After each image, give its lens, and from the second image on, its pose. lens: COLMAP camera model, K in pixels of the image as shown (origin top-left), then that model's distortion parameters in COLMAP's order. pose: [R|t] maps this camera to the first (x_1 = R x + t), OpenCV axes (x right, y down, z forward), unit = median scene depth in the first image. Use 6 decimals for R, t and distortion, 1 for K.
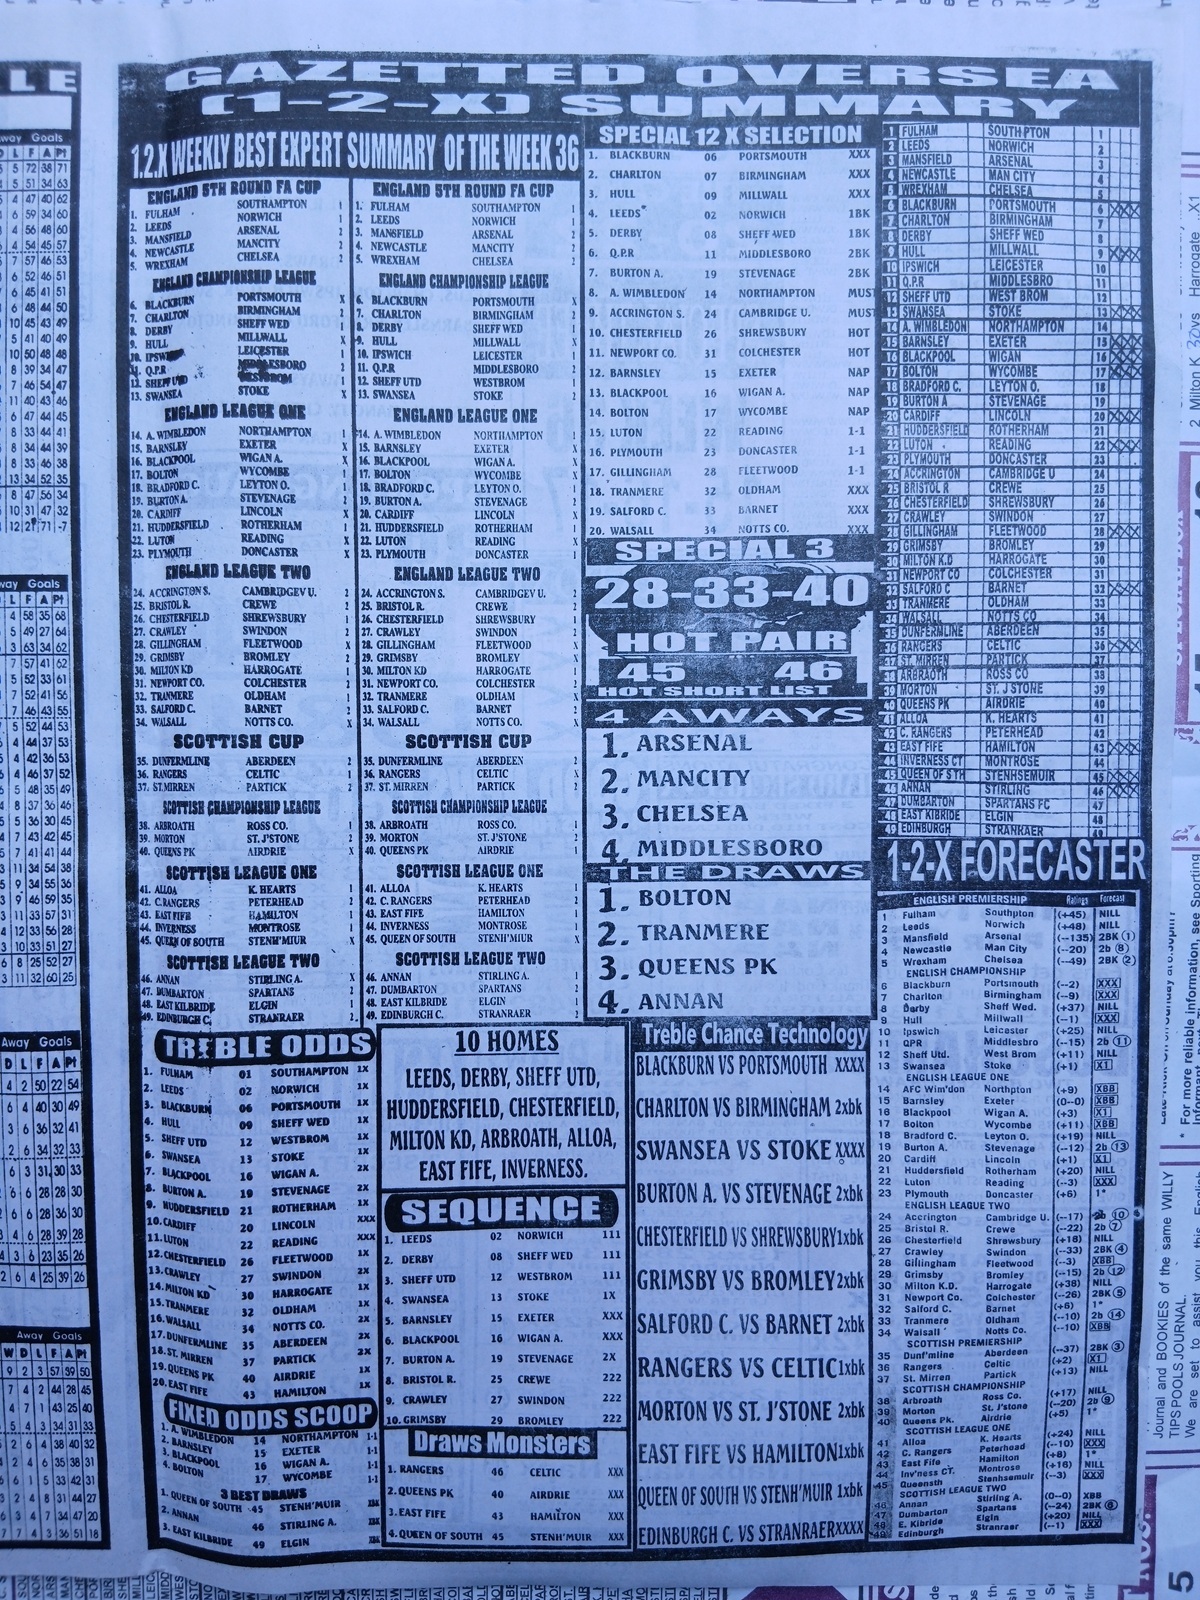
lens RADIAL K [[1210.3, 0, 604.7], [0, 1210.3, 782.4], [0, 0, 1]] dist [0.046099, -0.082232]
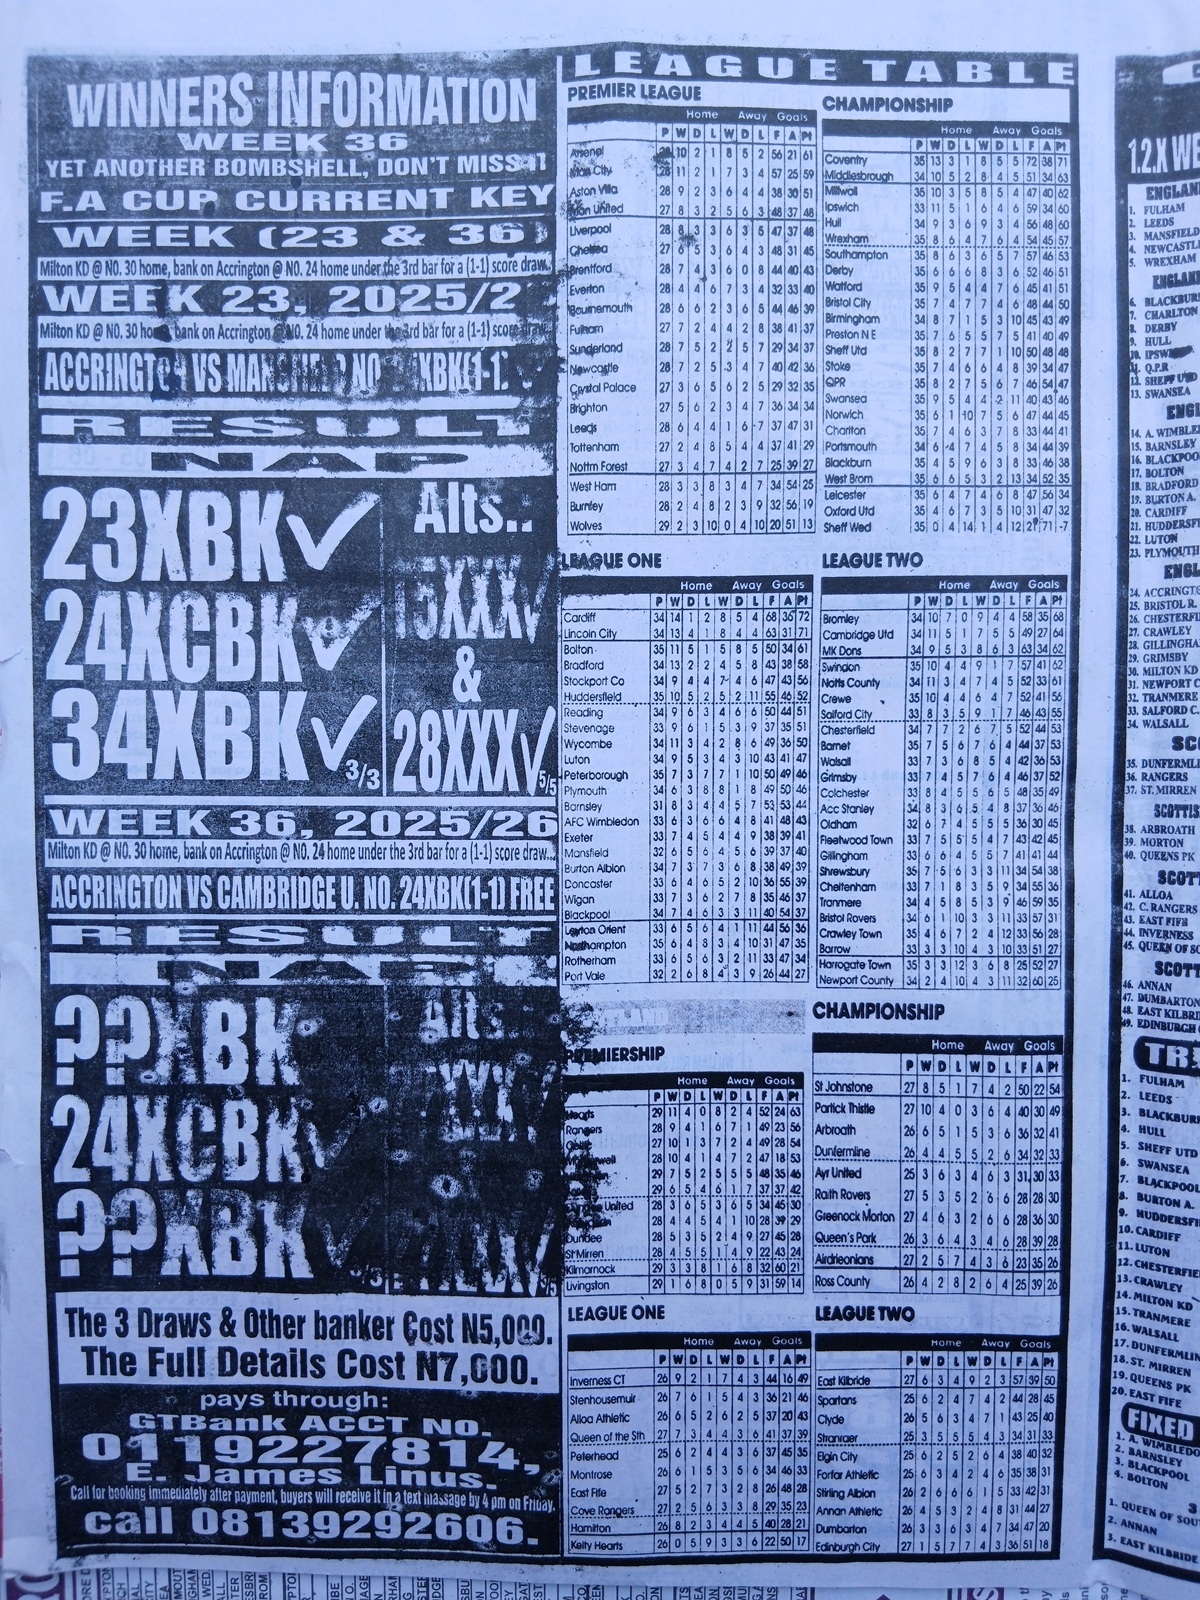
lens RADIAL K [[1210.3, 0, 631.6], [0, 1210.3, 780.9], [0, 0, 1]] dist [0.046099, -0.082232]
pose [[0.998799, 0.009625, -0.048040, -0.738482], [-0.009525, 0.999952, 0.002313, -0.002205], [0.048060, -0.001853, 0.998843, -0.004963]]
